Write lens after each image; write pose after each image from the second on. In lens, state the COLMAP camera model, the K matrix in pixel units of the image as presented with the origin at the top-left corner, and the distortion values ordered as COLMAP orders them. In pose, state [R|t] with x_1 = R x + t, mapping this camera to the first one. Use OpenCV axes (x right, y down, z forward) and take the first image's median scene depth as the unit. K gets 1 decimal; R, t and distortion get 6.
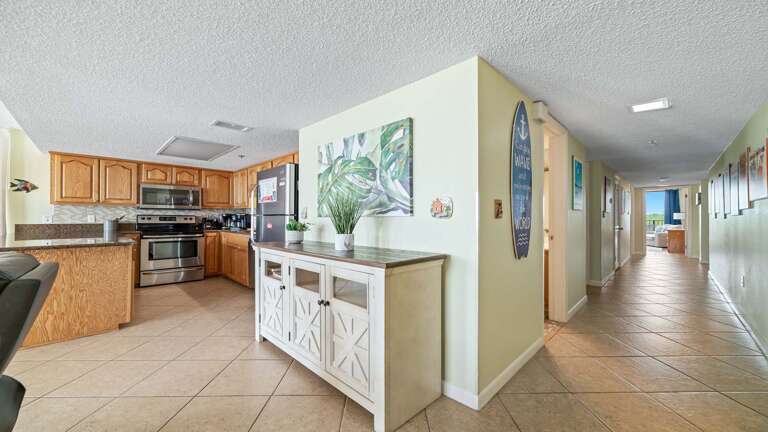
lens RADIAL K [[298.3, 0, 386.9], [0, 298.3, 215.4], [0, 0, 1]] dist [0.000404, 0.000271]
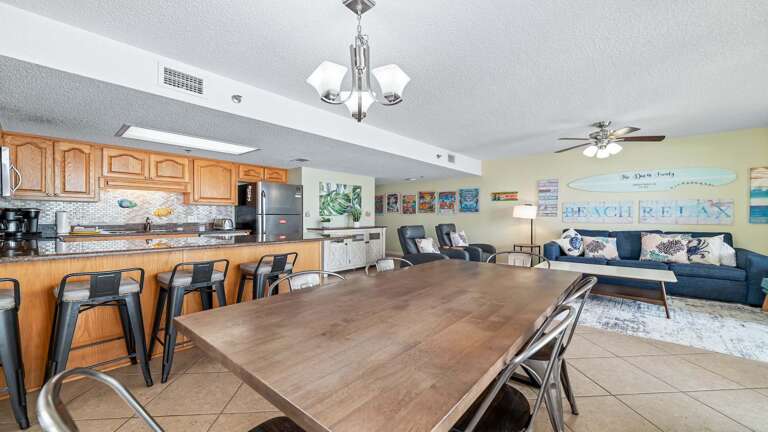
lens RADIAL K [[298.3, 0, 384.4], [0, 298.3, 217.5], [0, 0, 1]] dist [0.000404, 0.000271]
pose [[-0.071168, -0.003039, 0.997460, -1.051459], [-0.005942, 0.999979, 0.002623, 0.003489], [-0.997447, -0.005740, -0.071185, 0.317665]]
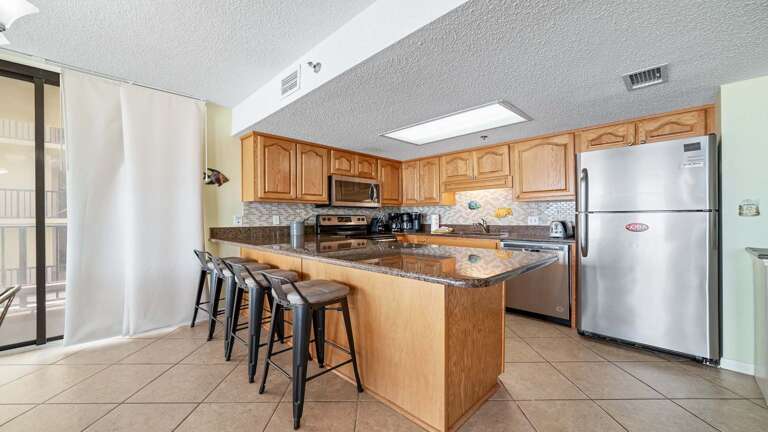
lens RADIAL K [[298.3, 0, 381.4], [0, 298.3, 216.4], [0, 0, 1]] dist [0.000404, 0.000271]
pose [[0.999955, -0.009169, -0.002610, -0.772146], [0.009181, 0.999947, 0.004628, 0.000570], [0.002567, -0.004652, 0.999986, 0.234260]]
